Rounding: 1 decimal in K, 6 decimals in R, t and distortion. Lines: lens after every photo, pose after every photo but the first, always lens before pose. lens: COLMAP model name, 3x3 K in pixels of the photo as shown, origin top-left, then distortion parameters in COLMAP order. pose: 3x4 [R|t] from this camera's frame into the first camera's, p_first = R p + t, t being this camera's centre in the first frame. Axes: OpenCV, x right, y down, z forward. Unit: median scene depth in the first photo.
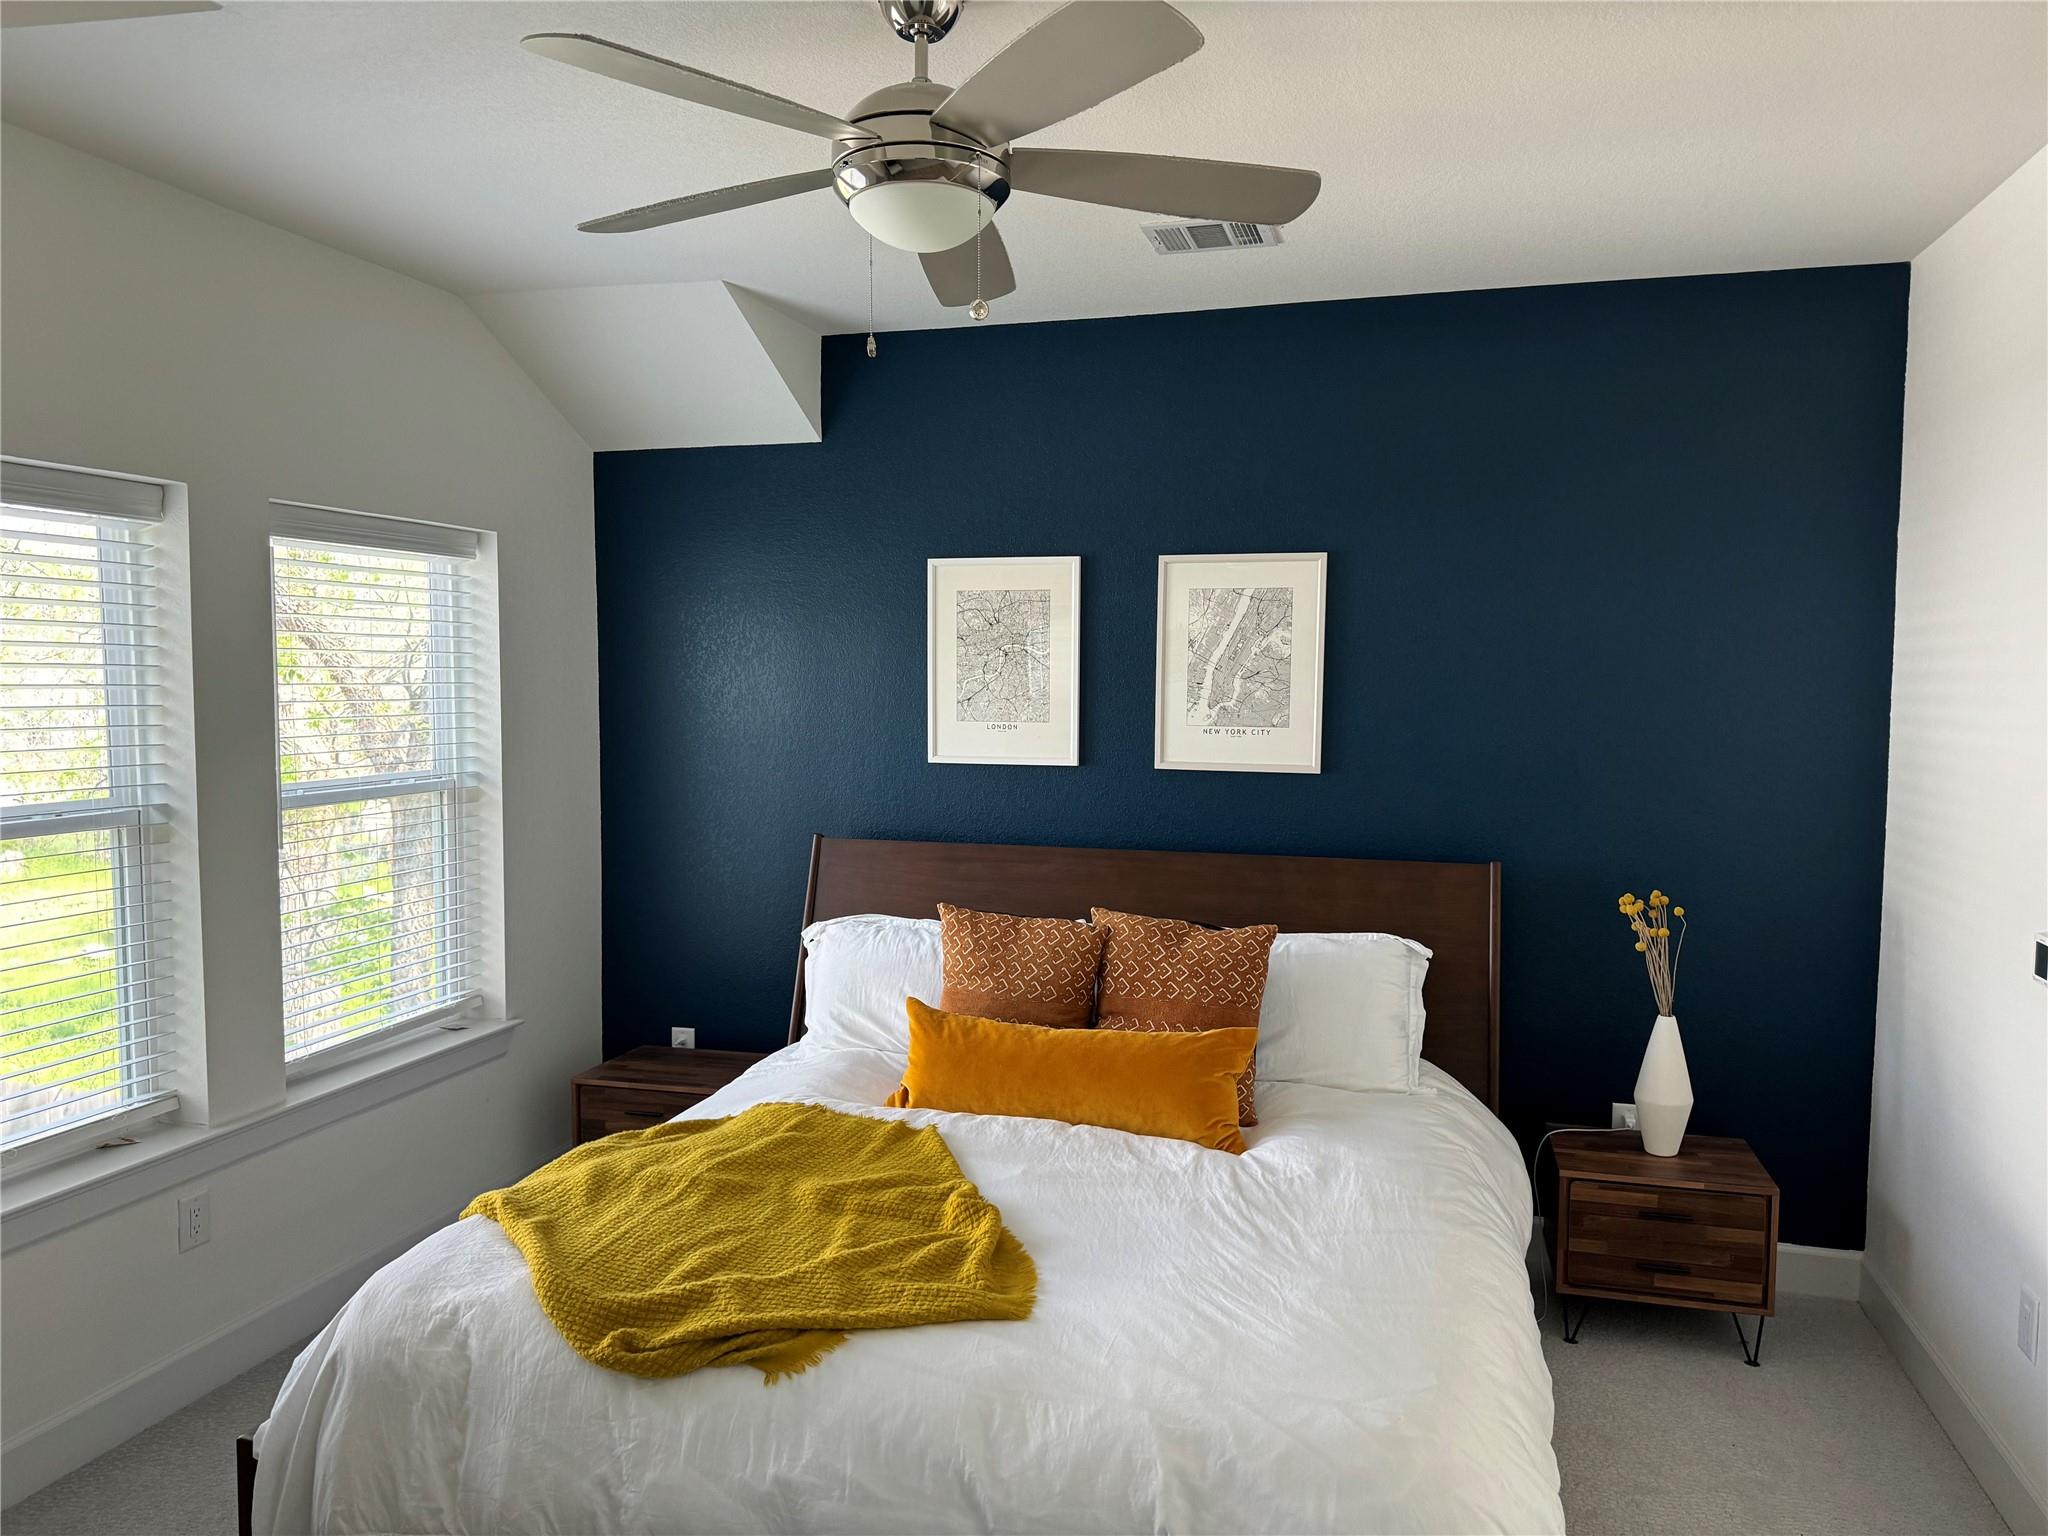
lens RADIAL K [[1424.2, 0, 1024.6], [0, 1424.2, 789.4], [0, 0, 1]] dist [0.104994, -0.141945]
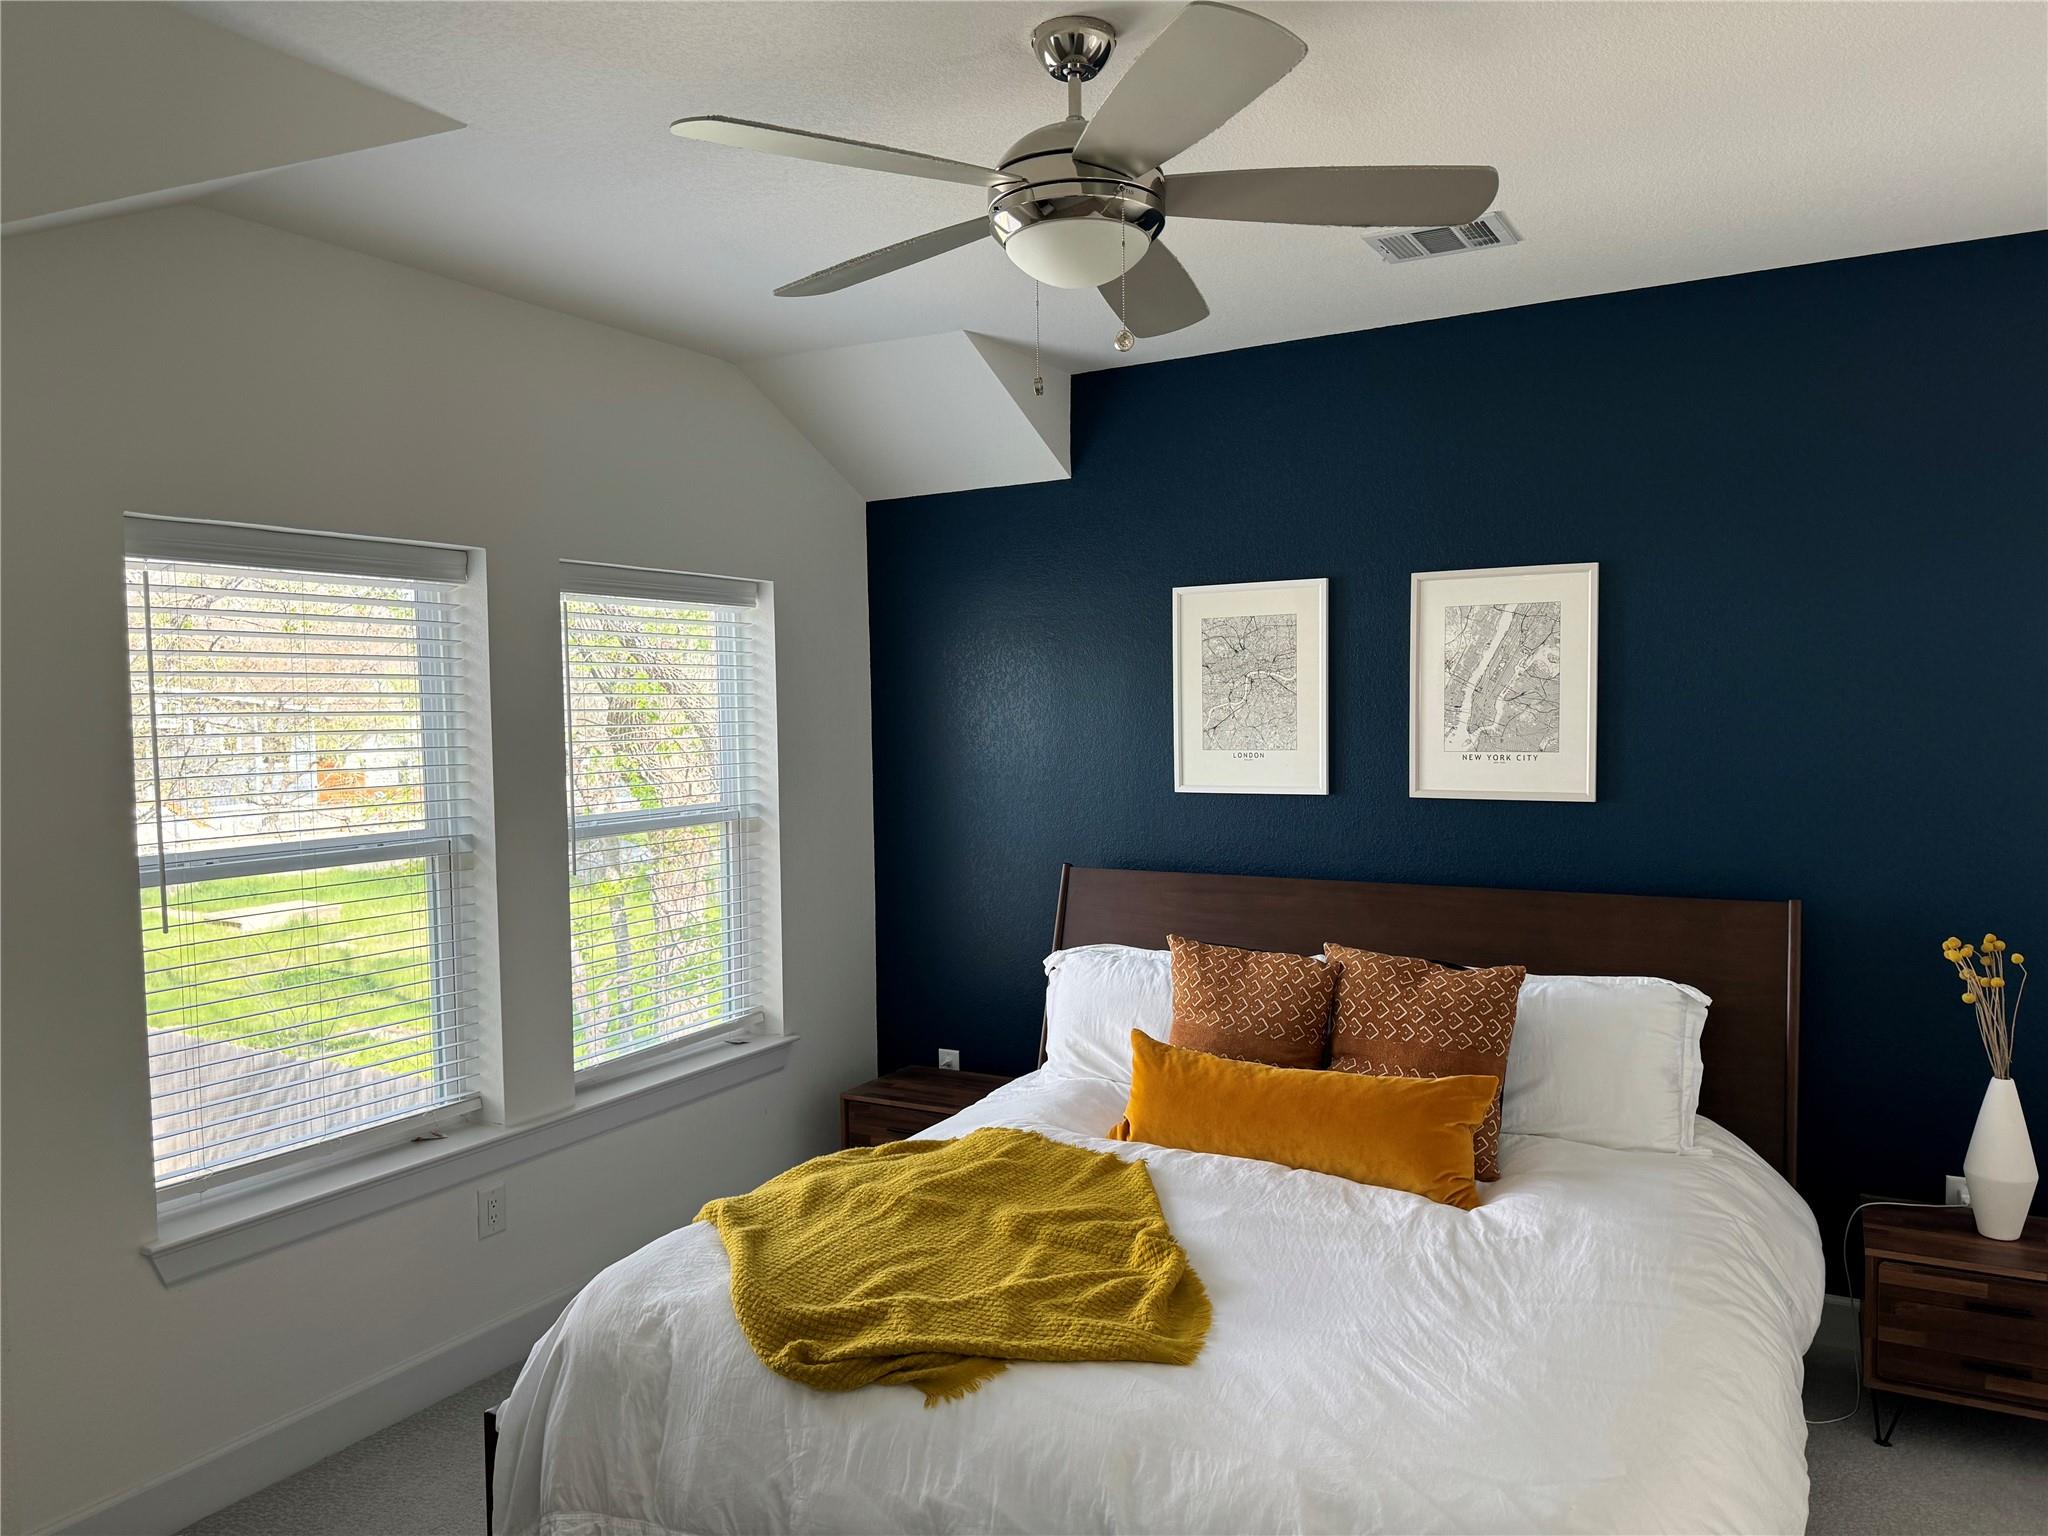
lens RADIAL K [[1433.1, 0, 1030.4], [0, 1433.1, 787.2], [0, 0, 1]] dist [0.098358, -0.138228]
pose [[0.973137, -0.007489, -0.230107, 0.079163], [0.002309, 0.999738, -0.022773, 0.000038], [0.230217, 0.021629, 0.972899, 0.008913]]
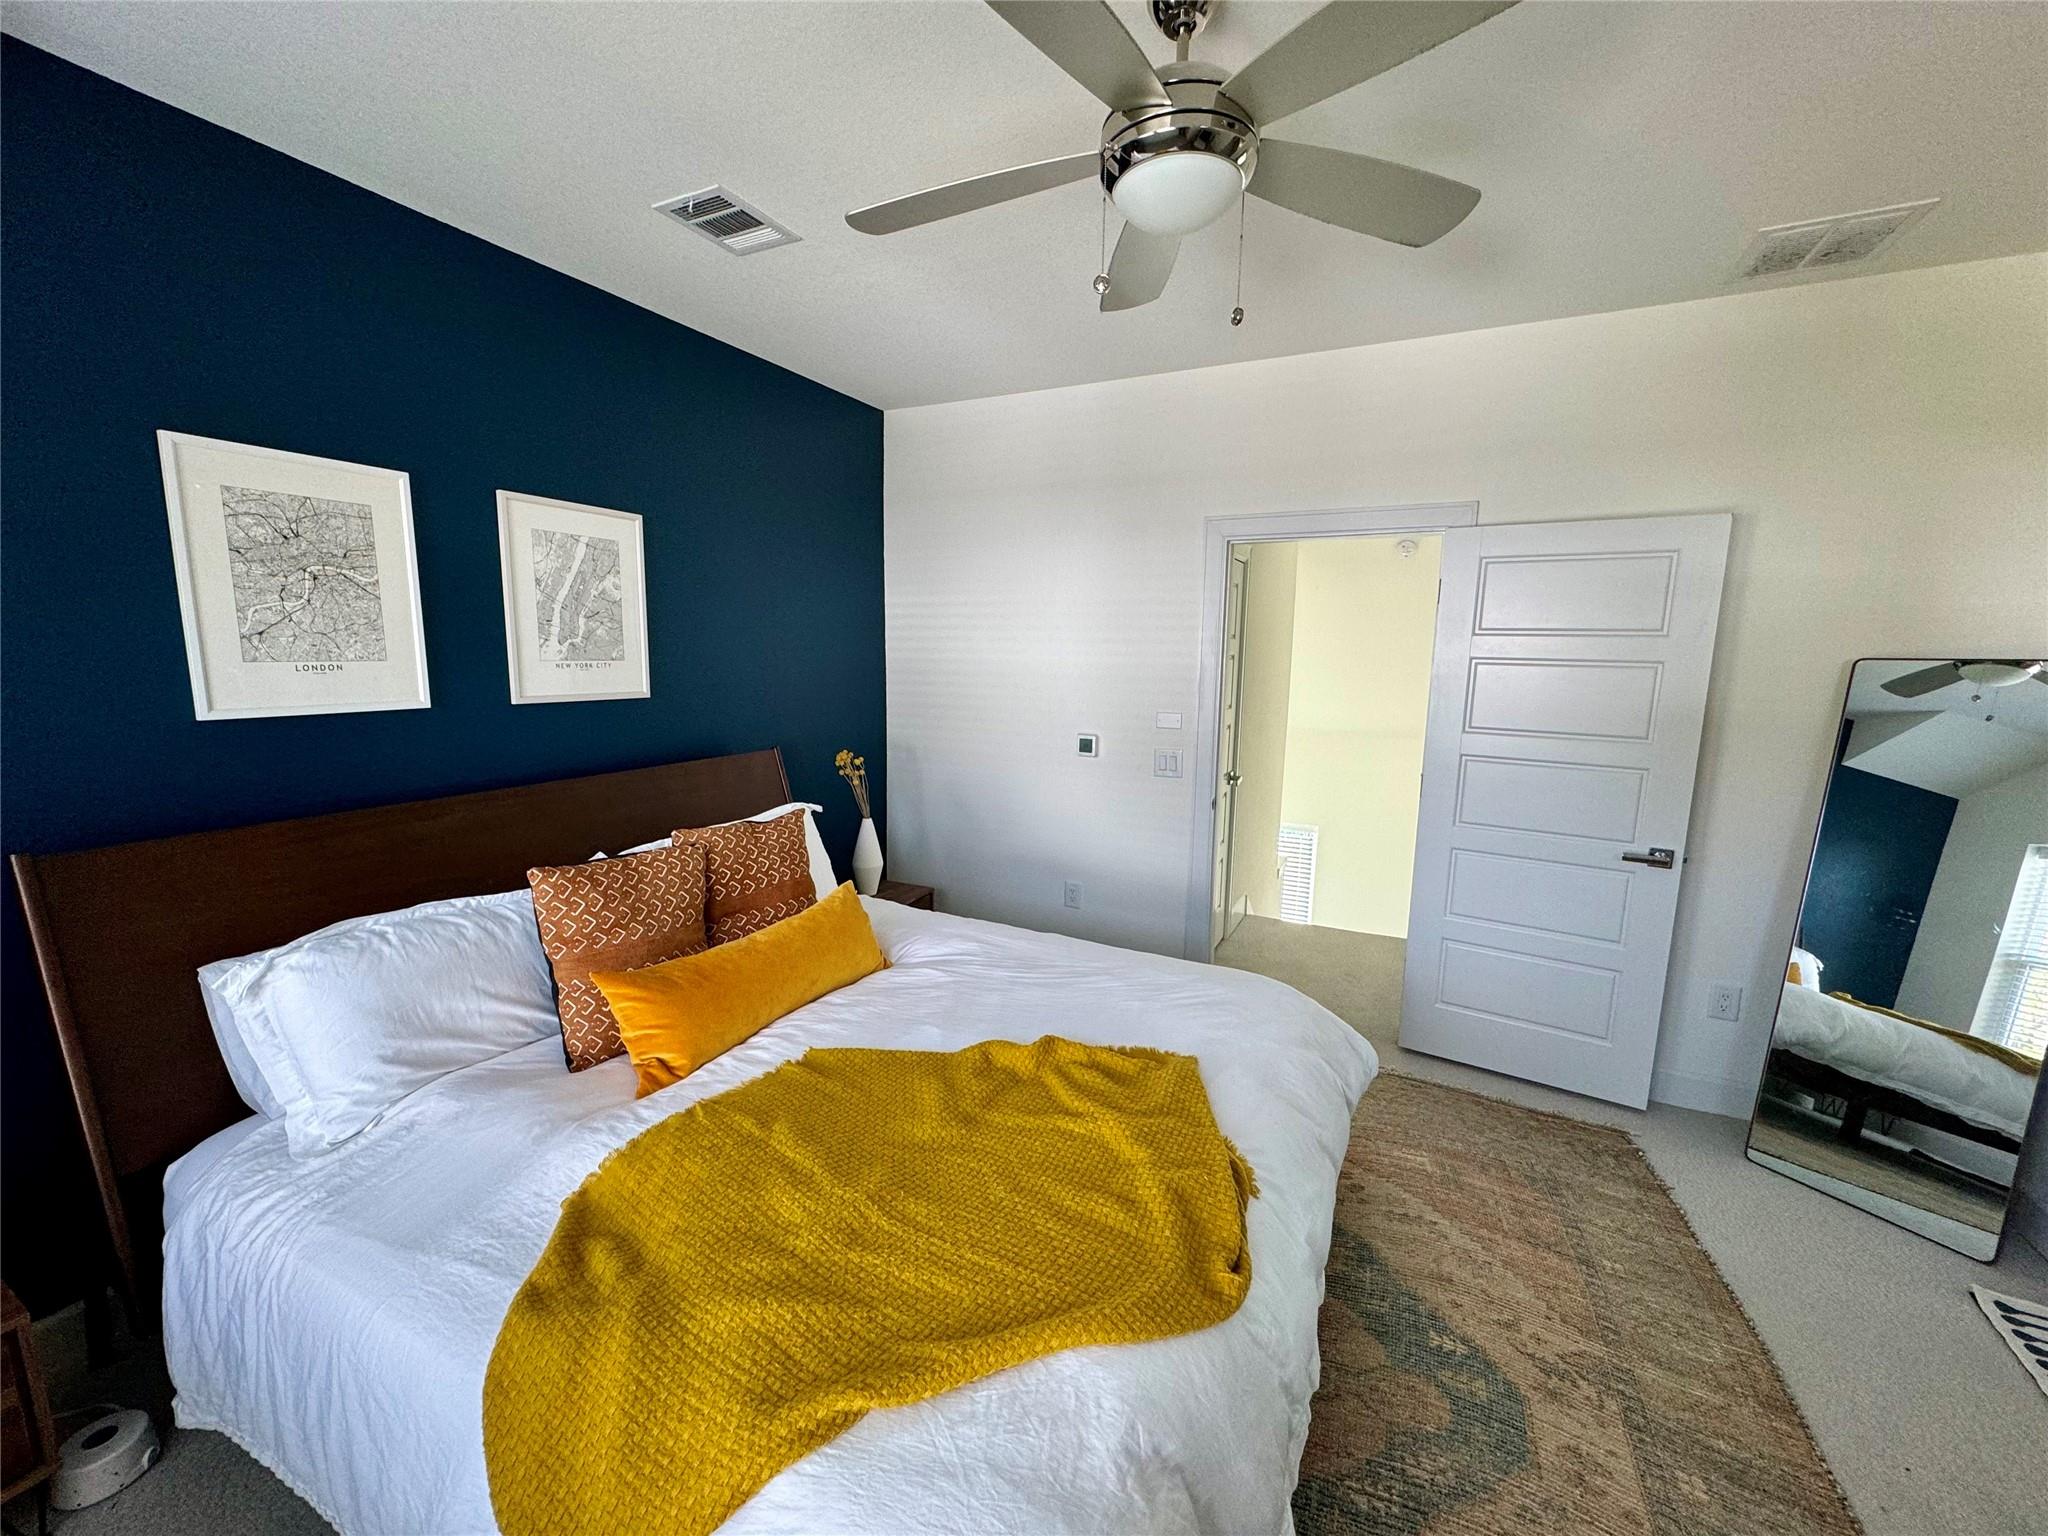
lens RADIAL K [[796.0, 0, 1062.7], [0, 796.0, 768.9], [0, 0, 1]] dist [0.000214, 0.000056]
pose [[0.182283, -0.152599, 0.971332, -0.476800], [0.066726, 0.987526, 0.142621, -0.028562], [-0.980979, 0.038816, 0.190191, 0.607895]]
